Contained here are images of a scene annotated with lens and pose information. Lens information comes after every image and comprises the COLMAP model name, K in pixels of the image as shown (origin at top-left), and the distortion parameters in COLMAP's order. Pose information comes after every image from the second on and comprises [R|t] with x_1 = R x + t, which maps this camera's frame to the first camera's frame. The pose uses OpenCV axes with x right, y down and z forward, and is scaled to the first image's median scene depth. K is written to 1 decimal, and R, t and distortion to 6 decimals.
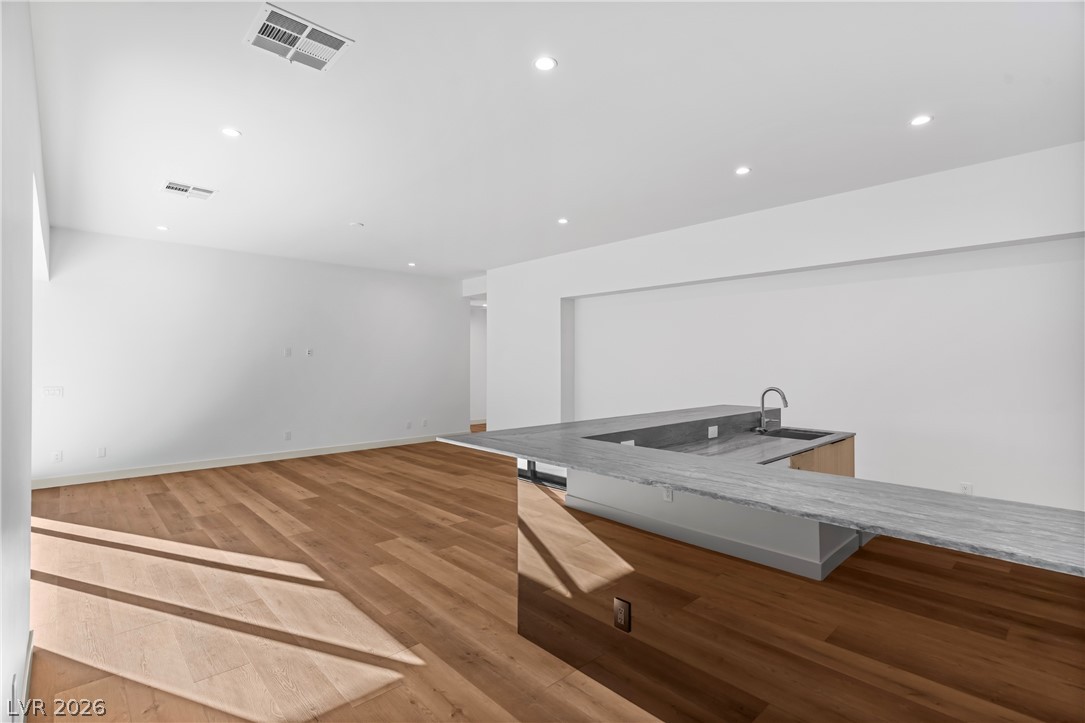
lens RADIAL K [[522.1, 0, 542.9], [0, 522.1, 361.7], [0, 0, 1]] dist [0.012477, -0.001382]
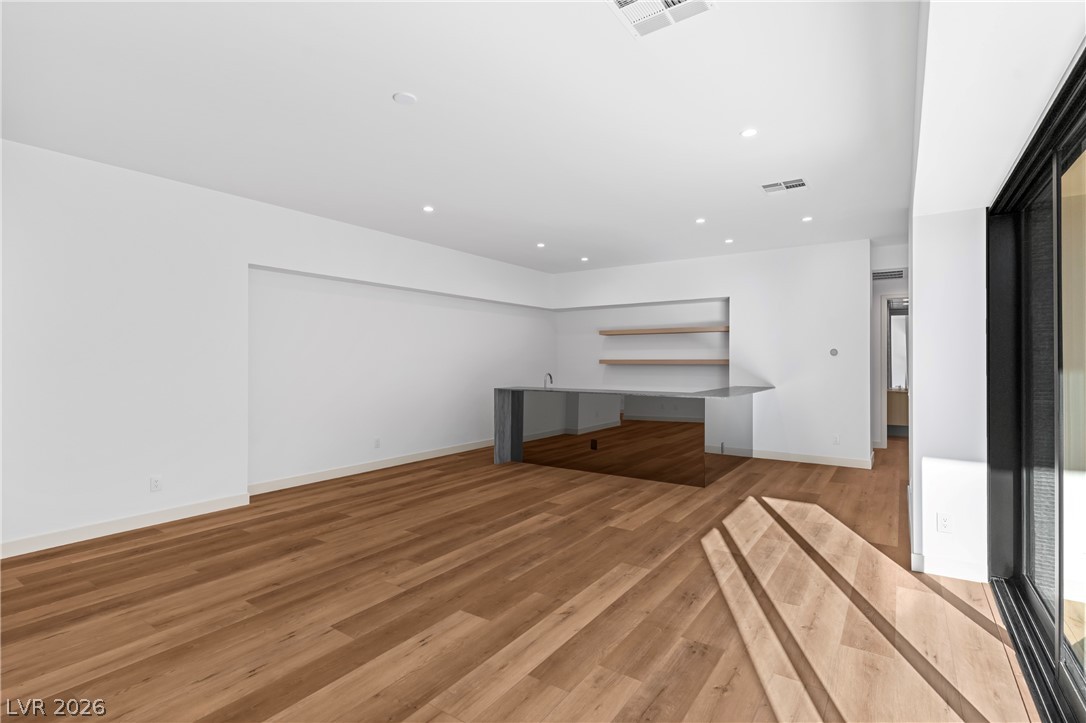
lens RADIAL K [[522.6, 0, 542.9], [0, 522.6, 360.7], [0, 0, 1]] dist [0.012477, -0.001382]
pose [[-0.228725, 0.002131, 0.973489, -1.209966], [-0.003580, 0.999989, -0.003030, 0.007473], [-0.973485, -0.004178, -0.228715, 1.308589]]
